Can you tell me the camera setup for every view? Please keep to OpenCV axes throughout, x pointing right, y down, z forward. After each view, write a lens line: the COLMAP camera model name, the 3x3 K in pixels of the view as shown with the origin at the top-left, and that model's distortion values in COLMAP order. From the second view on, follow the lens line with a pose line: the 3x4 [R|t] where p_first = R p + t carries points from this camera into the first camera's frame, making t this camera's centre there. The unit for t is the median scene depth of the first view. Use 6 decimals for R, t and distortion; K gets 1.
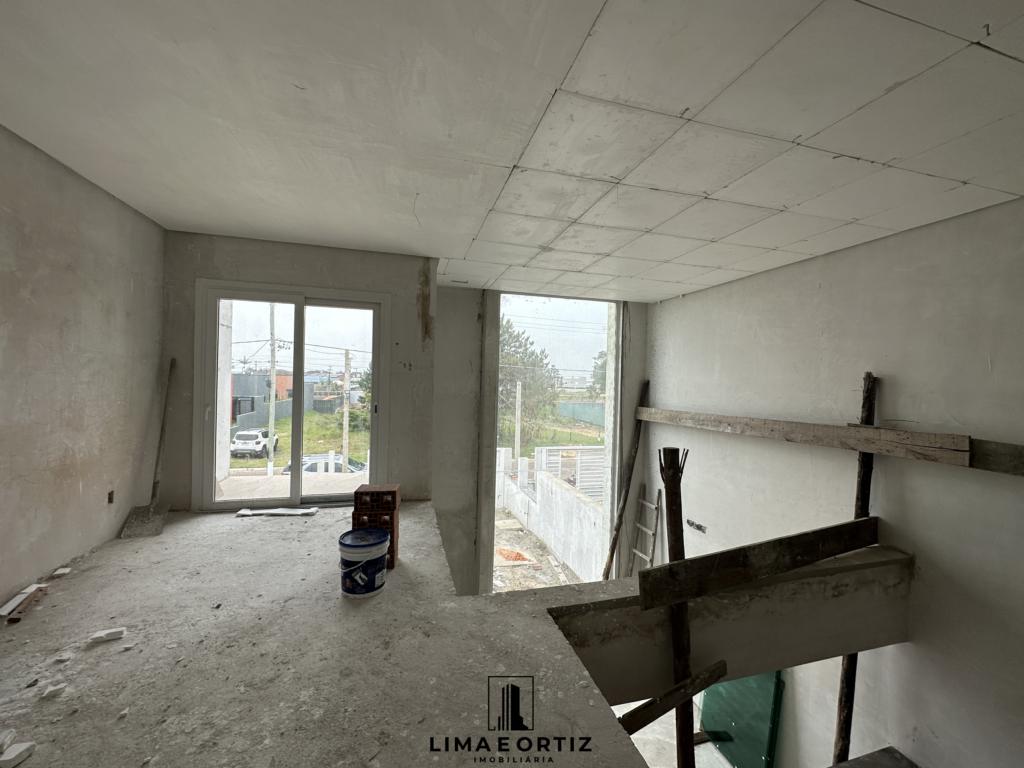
lens RADIAL K [[408.0, 0, 512.5], [0, 408.0, 382.7], [0, 0, 1]] dist [-0.002346, 0.000119]
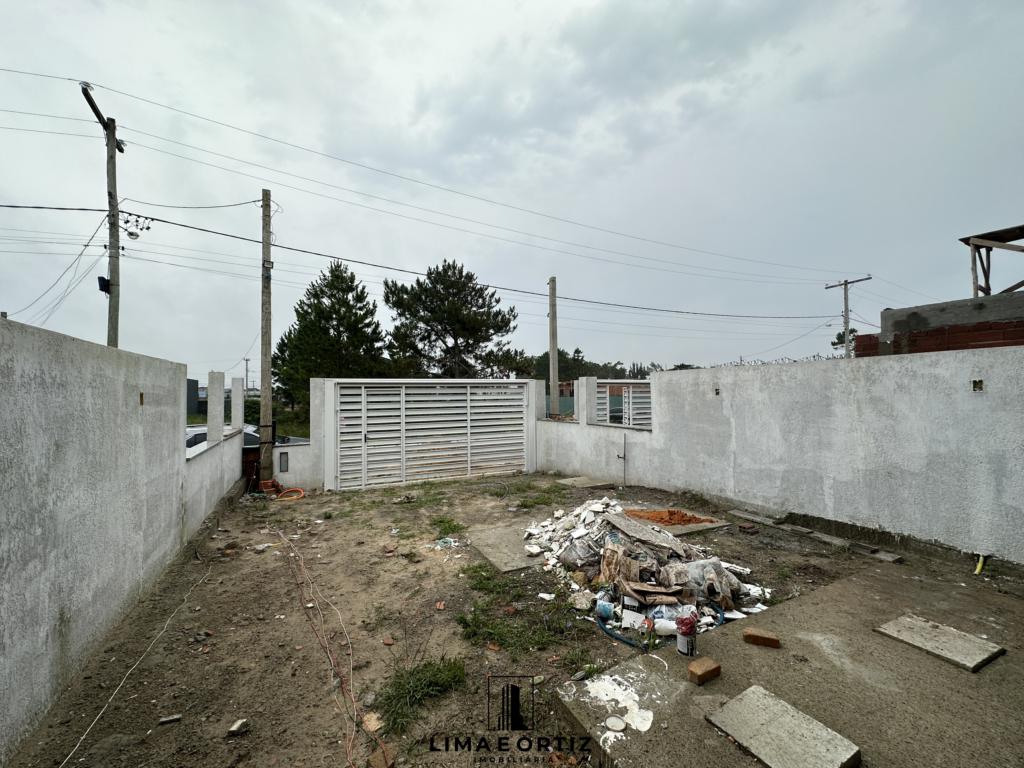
lens RADIAL K [[408.0, 0, 512.5], [0, 408.0, 382.7], [0, 0, 1]] dist [-0.002346, 0.000119]
pose [[0.978900, -0.029967, 0.202131, -0.460352], [0.036572, 0.998910, -0.029021, 0.458082], [-0.201040, 0.035801, 0.978929, 0.936469]]
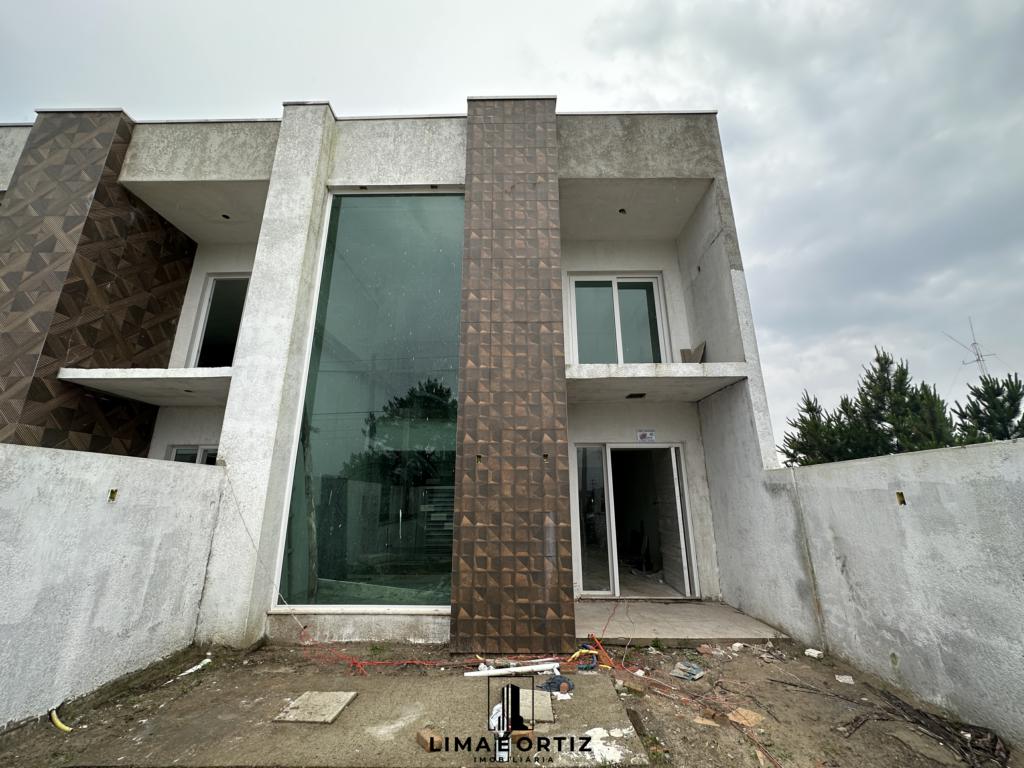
lens RADIAL K [[408.0, 0, 512.5], [0, 408.0, 382.7], [0, 0, 1]] dist [-0.002346, 0.000119]
pose [[-0.961001, 0.053195, 0.271379, -0.367663], [-0.019977, 0.965407, -0.259979, 0.455237], [-0.275821, -0.255262, -0.926695, 1.729931]]
